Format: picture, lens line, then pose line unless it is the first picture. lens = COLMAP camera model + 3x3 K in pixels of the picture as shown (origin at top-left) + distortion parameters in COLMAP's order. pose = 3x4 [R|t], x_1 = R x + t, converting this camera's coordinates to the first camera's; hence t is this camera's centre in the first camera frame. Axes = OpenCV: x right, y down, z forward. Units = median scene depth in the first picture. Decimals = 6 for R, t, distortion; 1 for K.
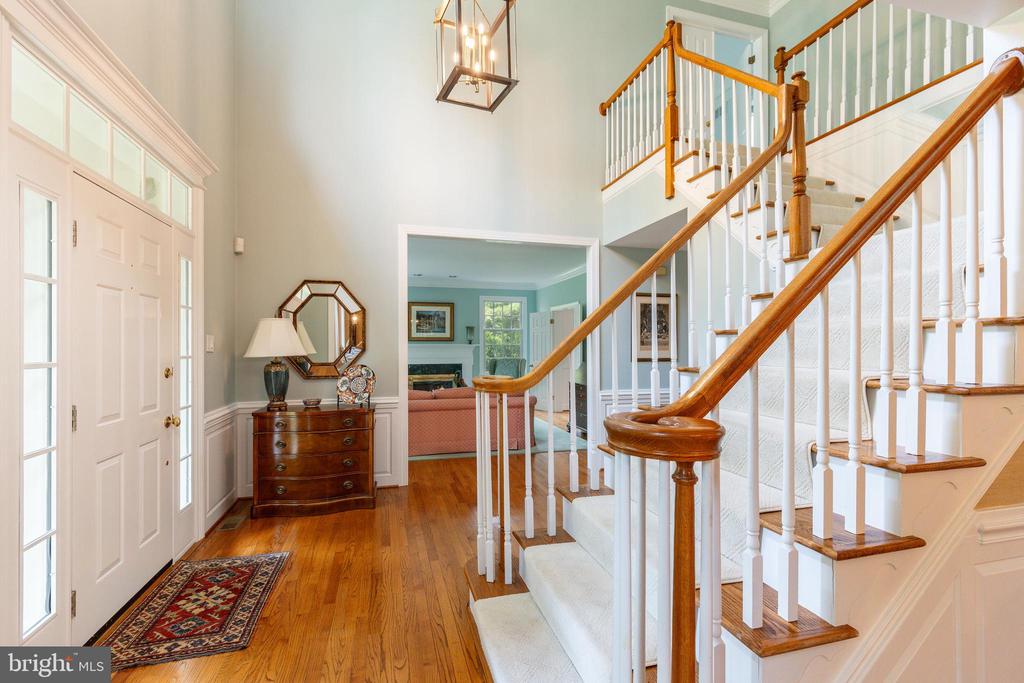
lens RADIAL K [[455.2, 0, 512.0], [0, 455.2, 341.5], [0, 0, 1]] dist [-0.002533, -0.000113]
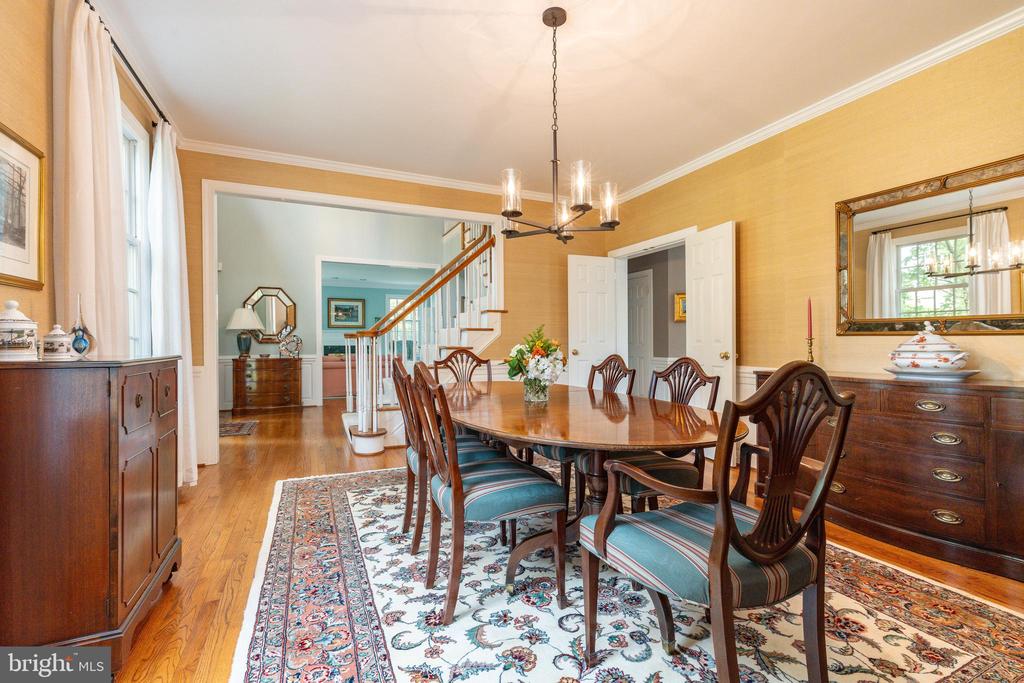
lens RADIAL K [[455.2, 0, 512.0], [0, 455.2, 341.5], [0, 0, 1]] dist [-0.002533, -0.000113]
pose [[0.989492, 0.001617, 0.144582, 0.246538], [-0.003173, 0.999939, 0.010537, 0.052103], [-0.144556, -0.010885, 0.989437, -0.849856]]
